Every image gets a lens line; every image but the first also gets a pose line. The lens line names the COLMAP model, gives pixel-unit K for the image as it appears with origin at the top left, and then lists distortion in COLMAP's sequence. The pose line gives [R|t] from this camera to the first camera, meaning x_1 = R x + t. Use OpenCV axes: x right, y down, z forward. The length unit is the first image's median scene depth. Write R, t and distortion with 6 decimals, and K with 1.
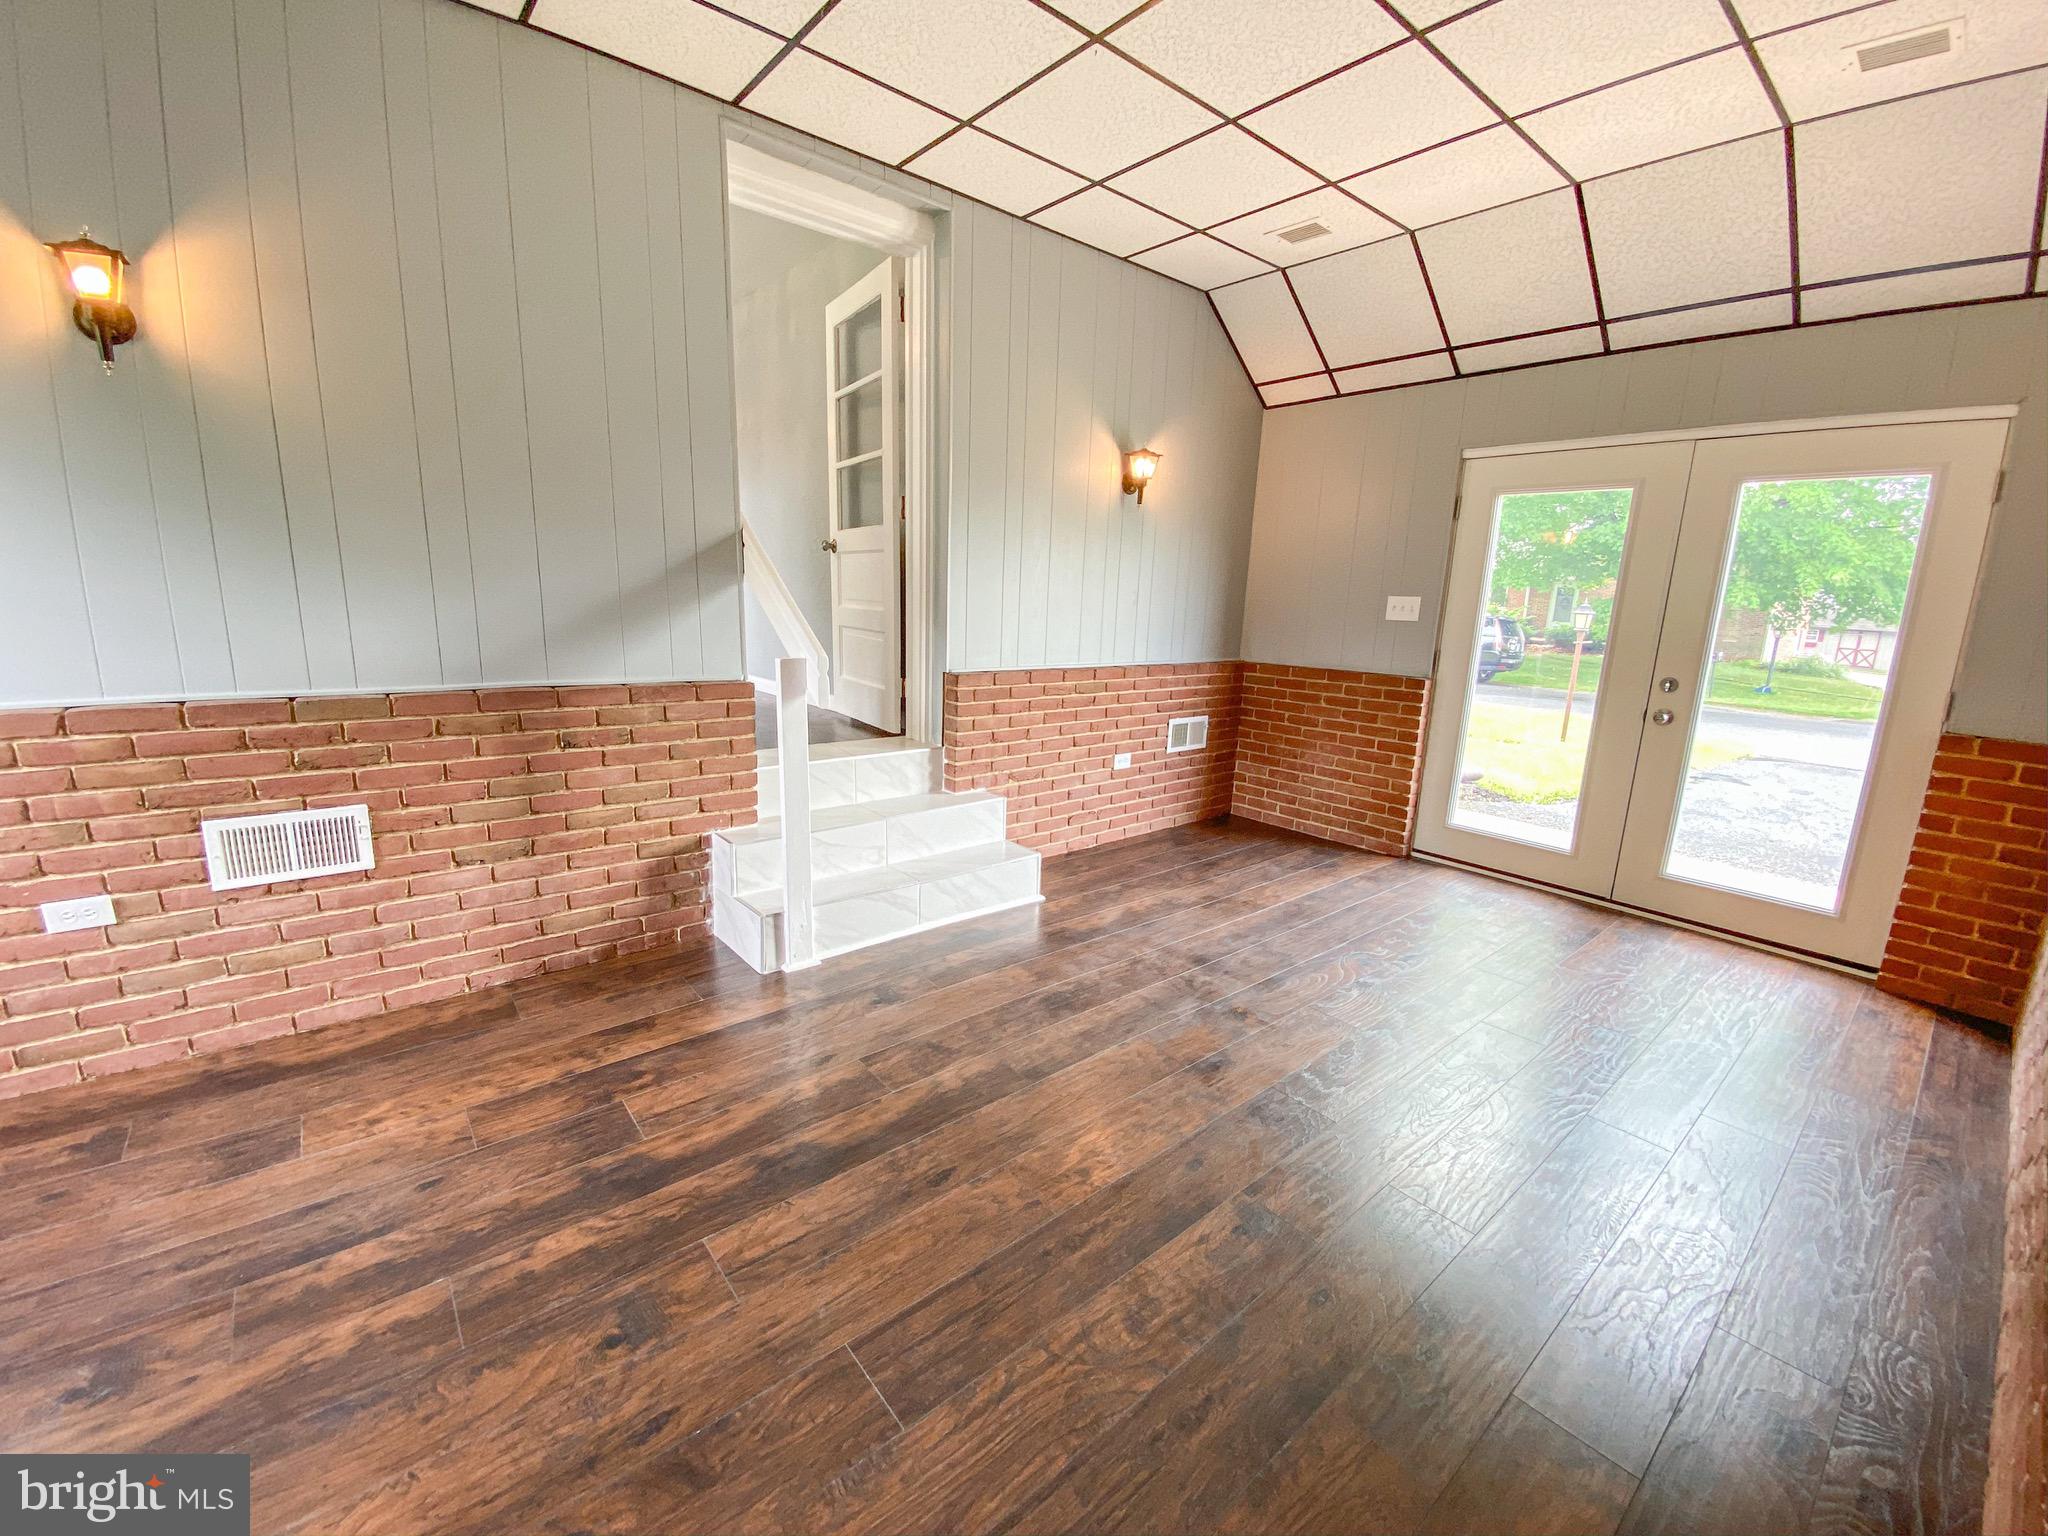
lens RADIAL K [[826.4, 0, 1023.3], [0, 826.4, 765.6], [0, 0, 1]] dist [0.037184, -0.027193]
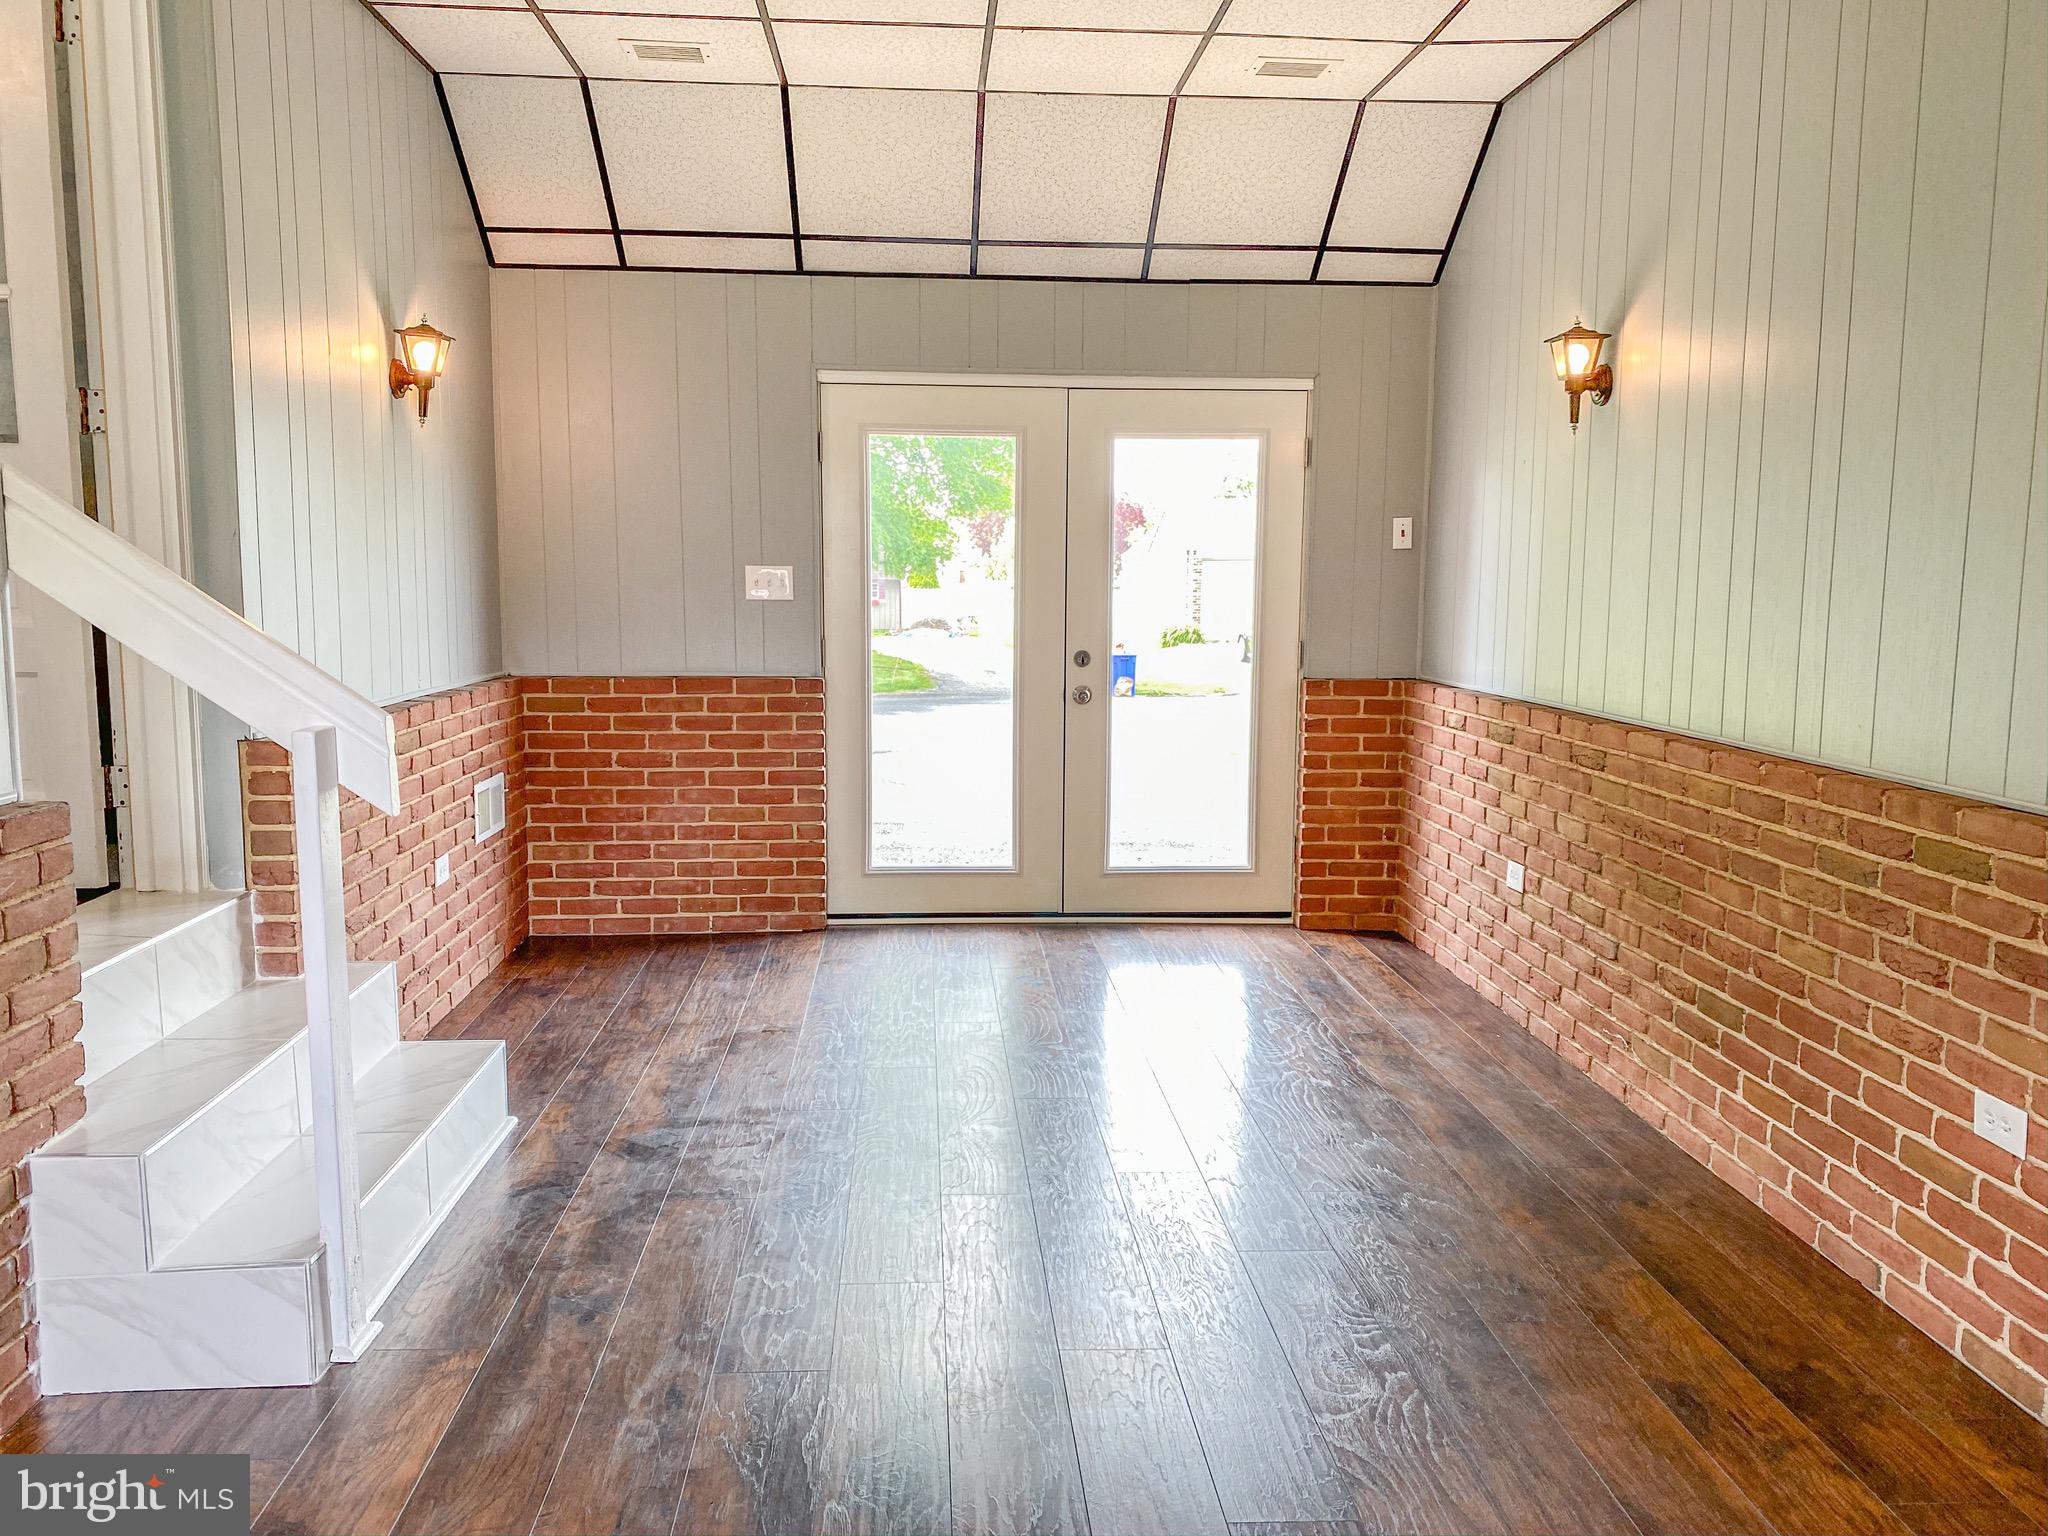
lens RADIAL K [[1558.1, 0, 1024.0], [0, 1558.1, 768.0], [0, 0, 1]] dist [0.019561, -0.029219]
pose [[0.589917, -0.133178, 0.796405, -0.539731], [0.178641, 0.983390, 0.032122, -0.041537], [-0.787455, 0.123322, 0.603909, 0.058281]]
